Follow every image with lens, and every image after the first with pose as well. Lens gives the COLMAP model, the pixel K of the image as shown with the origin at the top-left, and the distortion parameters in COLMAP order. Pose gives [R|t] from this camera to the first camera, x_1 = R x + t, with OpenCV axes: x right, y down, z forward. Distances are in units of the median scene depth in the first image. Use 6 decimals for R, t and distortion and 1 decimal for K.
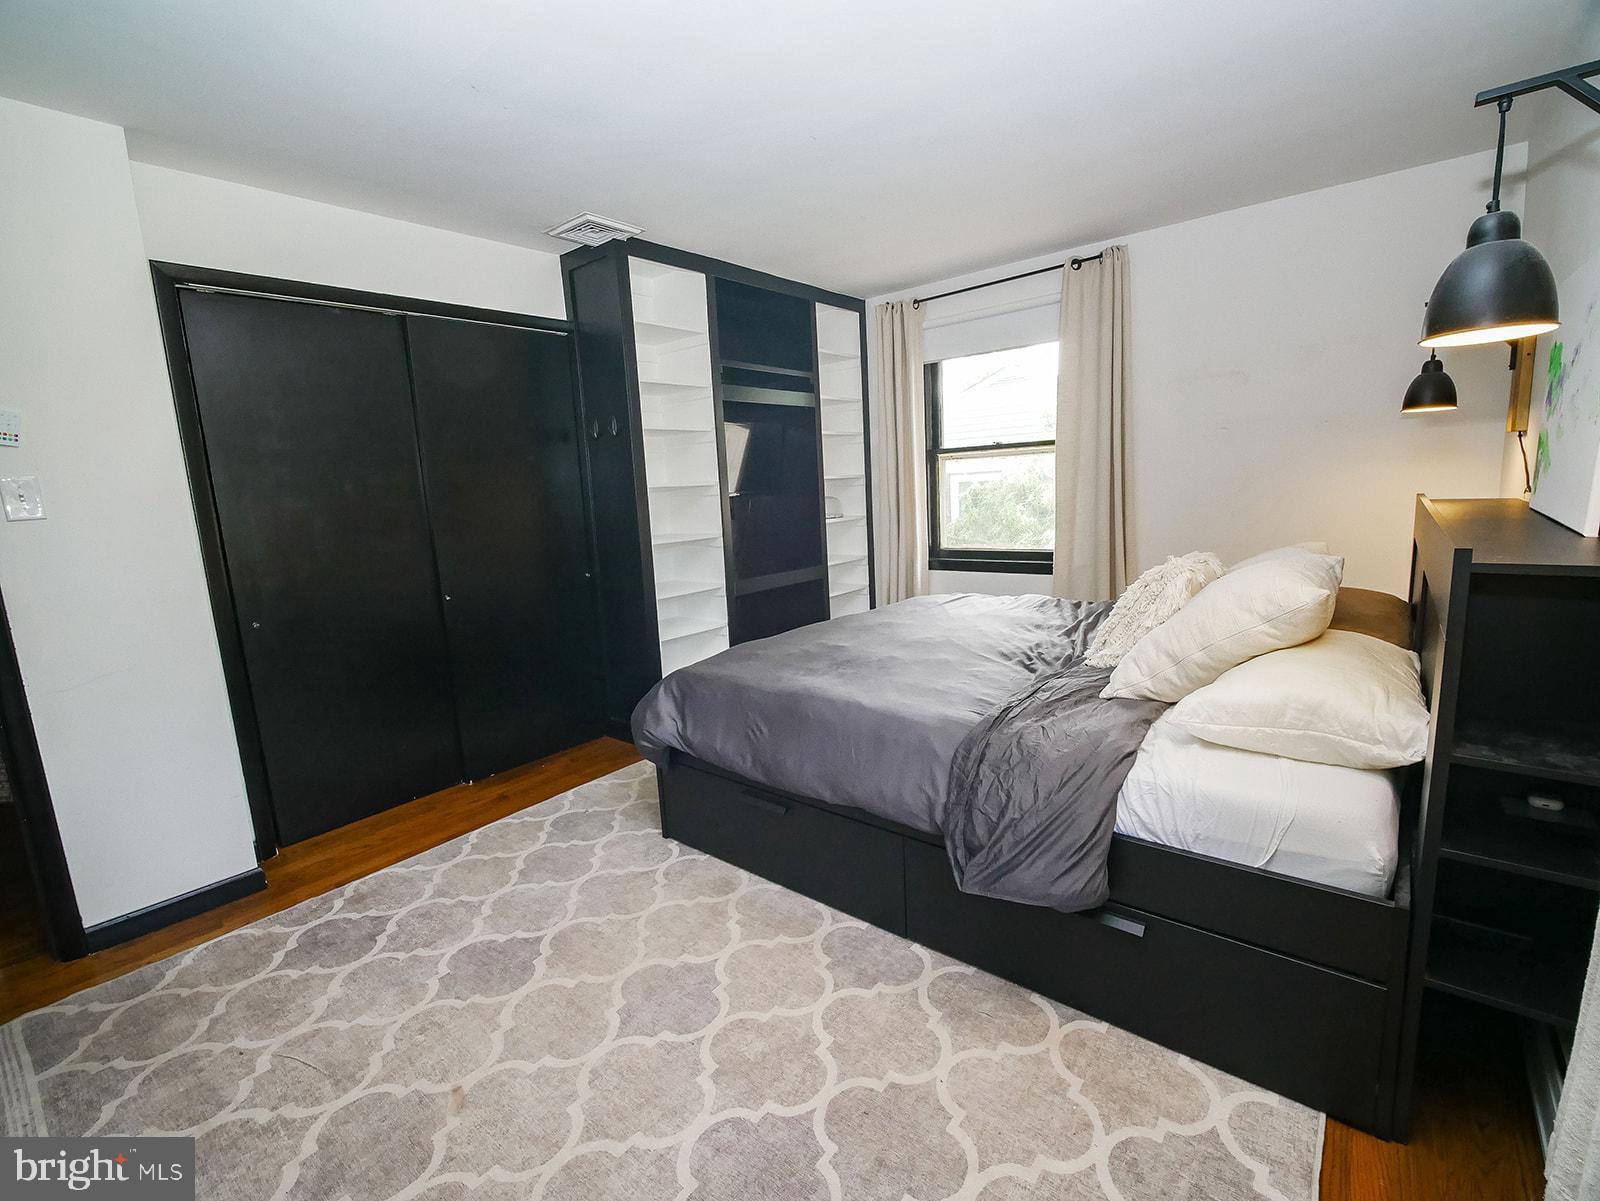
lens RADIAL K [[720.7, 0, 804.2], [0, 720.7, 600.4], [0, 0, 1]] dist [-0.014026, -0.001179]
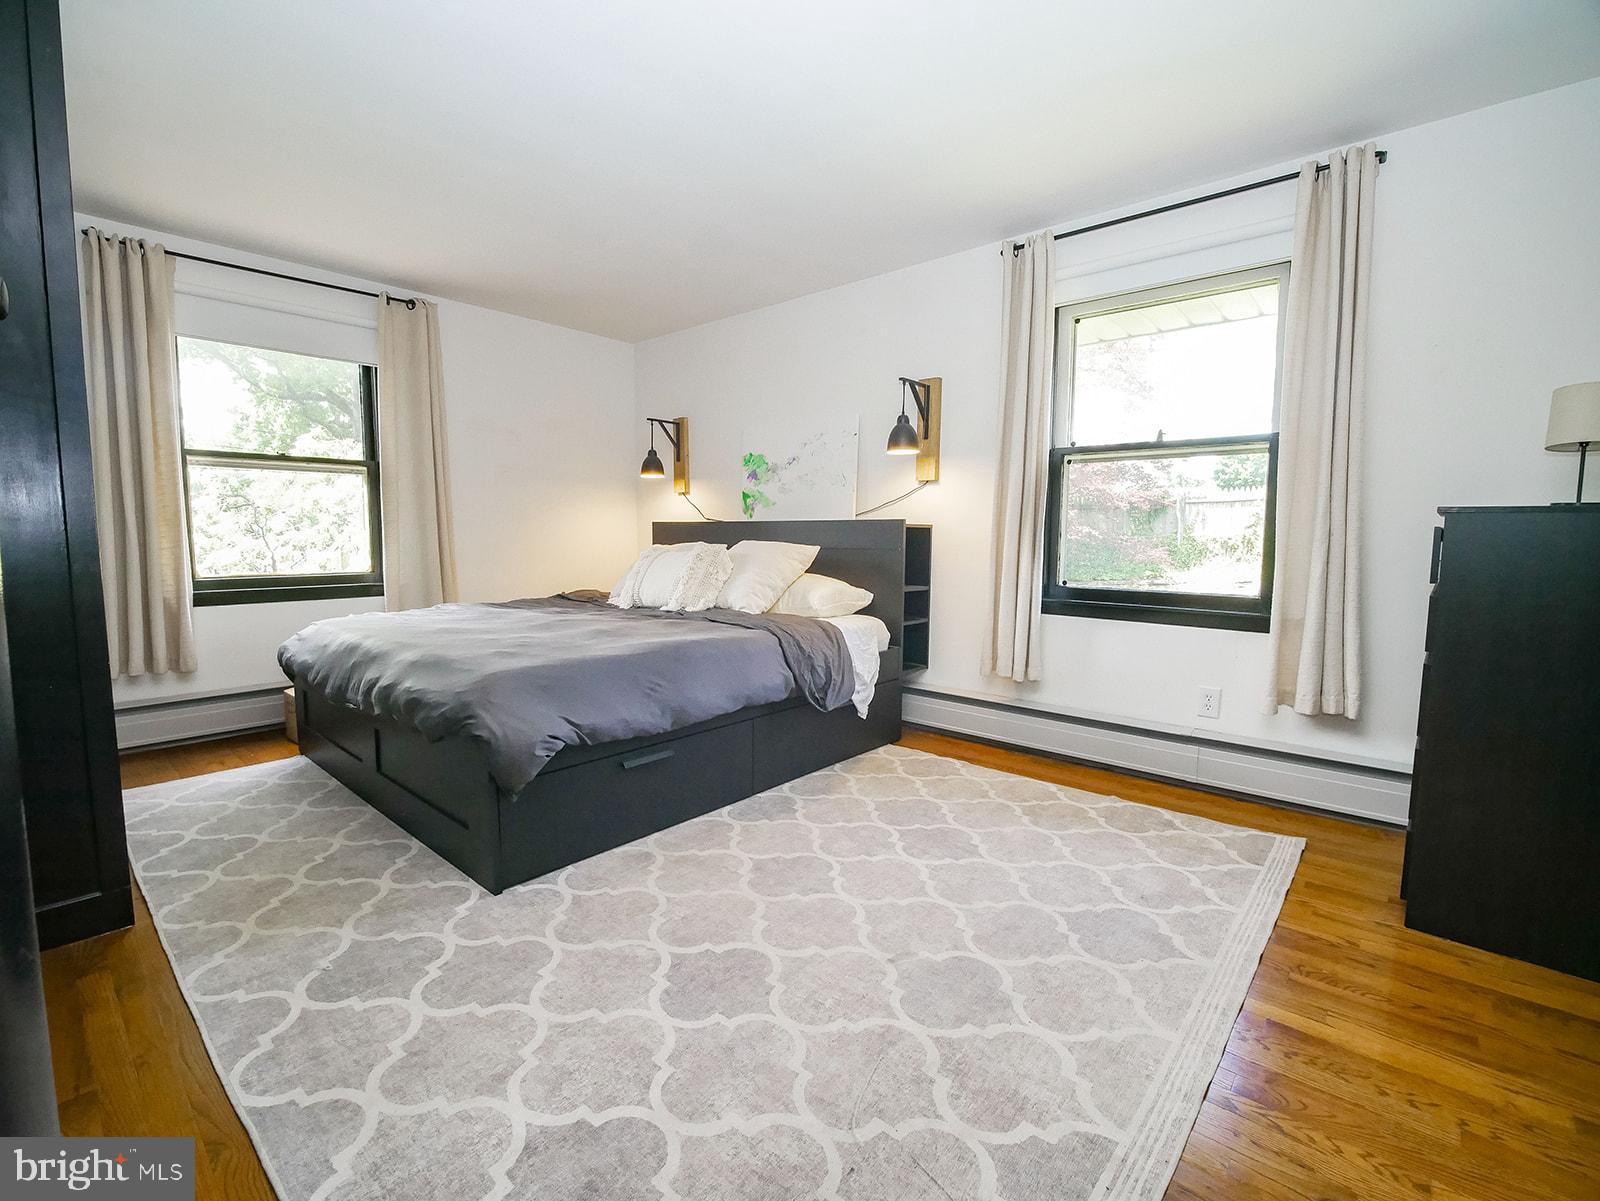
lens RADIAL K [[720.7, 0, 804.2], [0, 720.7, 600.4], [0, 0, 1]] dist [-0.014026, -0.001179]
pose [[0.008623, -0.031801, 0.999457, -1.147537], [0.160474, 0.986584, 0.030007, 0.060710], [-0.987002, 0.160128, 0.013610, 0.748879]]
